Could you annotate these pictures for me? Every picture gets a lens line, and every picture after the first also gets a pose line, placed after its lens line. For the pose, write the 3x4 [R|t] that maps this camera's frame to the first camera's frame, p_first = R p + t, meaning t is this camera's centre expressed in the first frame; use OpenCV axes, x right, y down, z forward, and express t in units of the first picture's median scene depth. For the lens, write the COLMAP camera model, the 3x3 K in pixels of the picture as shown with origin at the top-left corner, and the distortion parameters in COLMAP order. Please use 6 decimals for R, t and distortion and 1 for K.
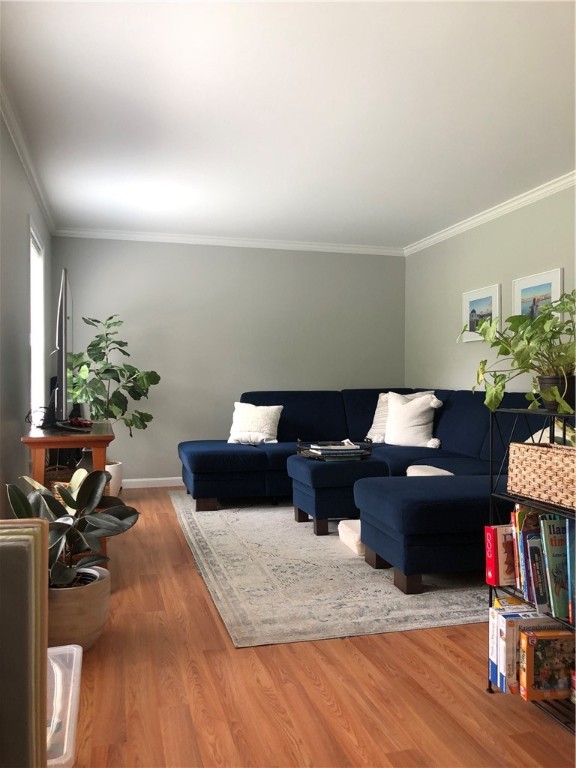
lens RADIAL K [[628.7, 0, 288.8], [0, 628.7, 383.6], [0, 0, 1]] dist [0.024507, -0.027451]
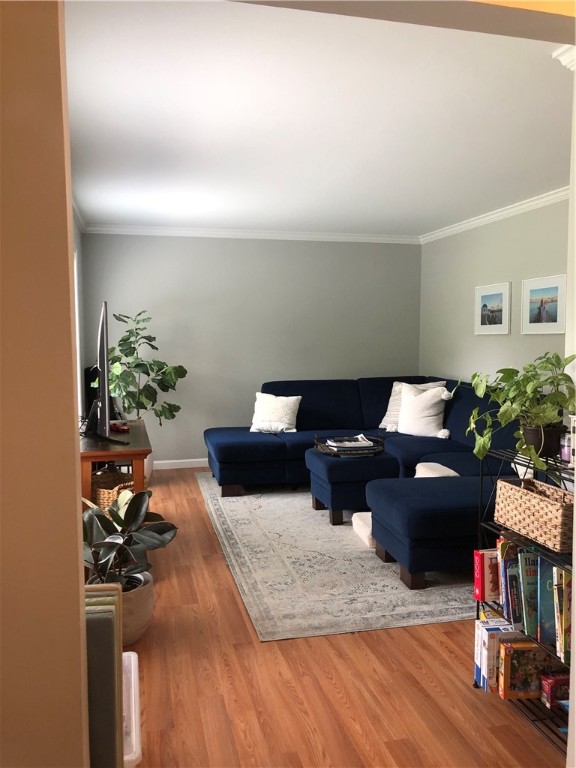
lens RADIAL K [[628.7, 0, 287.1], [0, 628.7, 383.2], [0, 0, 1]] dist [0.024507, -0.027451]
pose [[0.999424, 0.000234, -0.033949, 0.003863], [0.002250, 0.997322, 0.073107, -0.127983], [0.033876, -0.073141, 0.996746, -0.115036]]
